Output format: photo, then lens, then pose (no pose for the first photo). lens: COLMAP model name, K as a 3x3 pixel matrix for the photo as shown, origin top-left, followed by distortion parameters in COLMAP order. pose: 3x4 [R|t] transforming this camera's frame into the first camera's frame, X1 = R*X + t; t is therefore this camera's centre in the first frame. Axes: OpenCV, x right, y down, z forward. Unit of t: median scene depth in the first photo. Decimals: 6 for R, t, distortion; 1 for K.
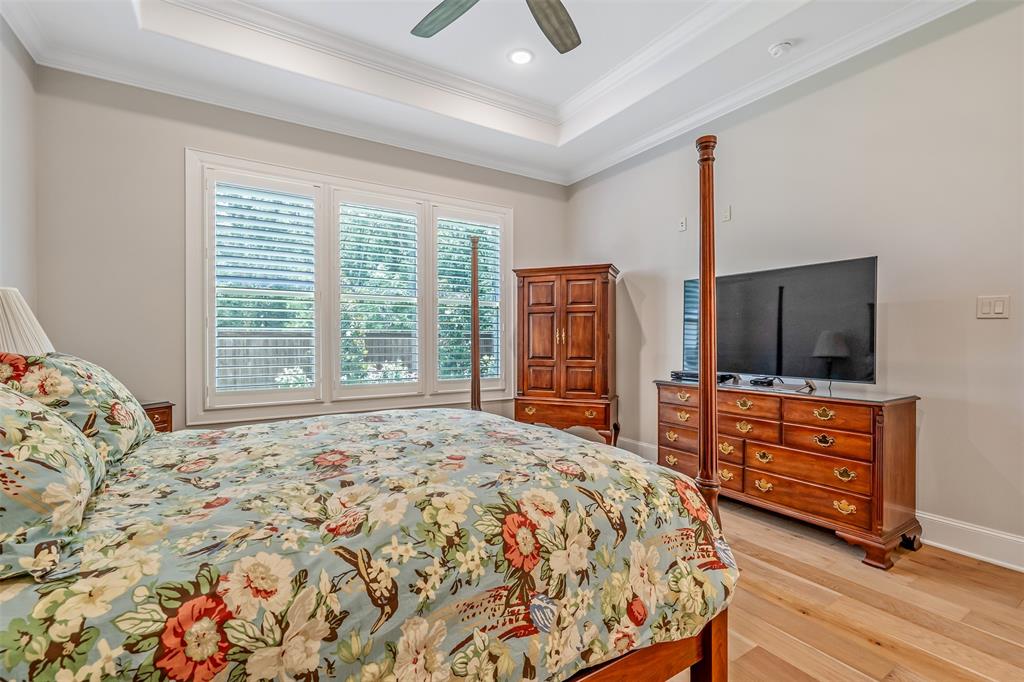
lens RADIAL K [[444.4, 0, 514.1], [0, 444.4, 341.2], [0, 0, 1]] dist [-0.002594, 0.000319]
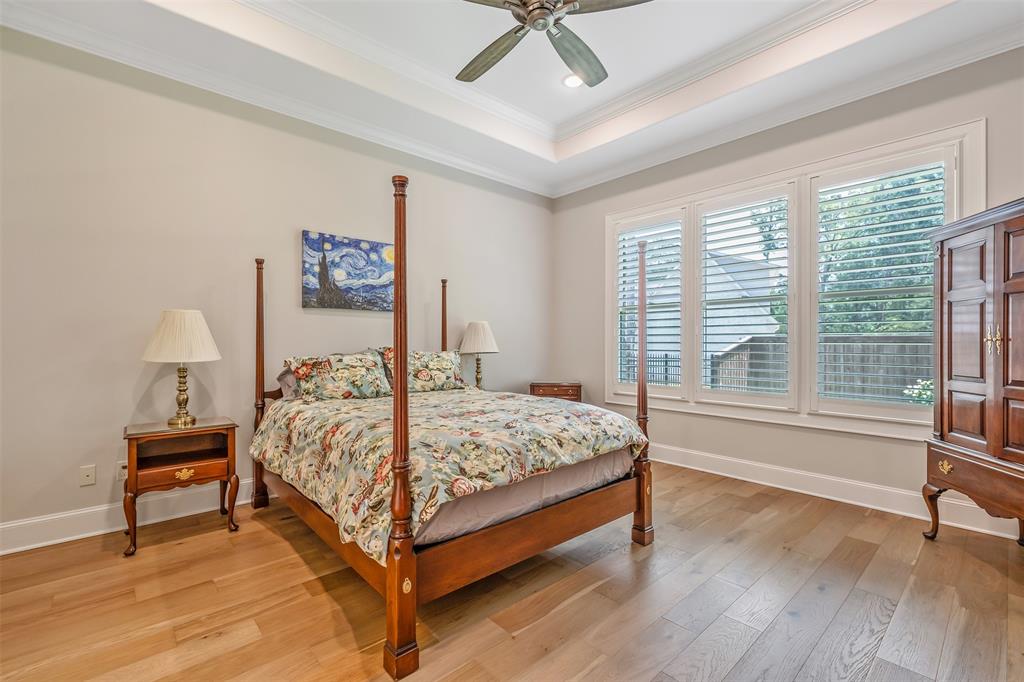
lens RADIAL K [[444.4, 0, 514.5], [0, 444.4, 344.4], [0, 0, 1]] dist [-0.002594, 0.000319]
pose [[0.170560, 0.001254, -0.985347, 0.531348], [-0.007088, 0.999975, 0.000046, -0.002054], [0.985322, 0.006977, 0.170564, 0.352749]]
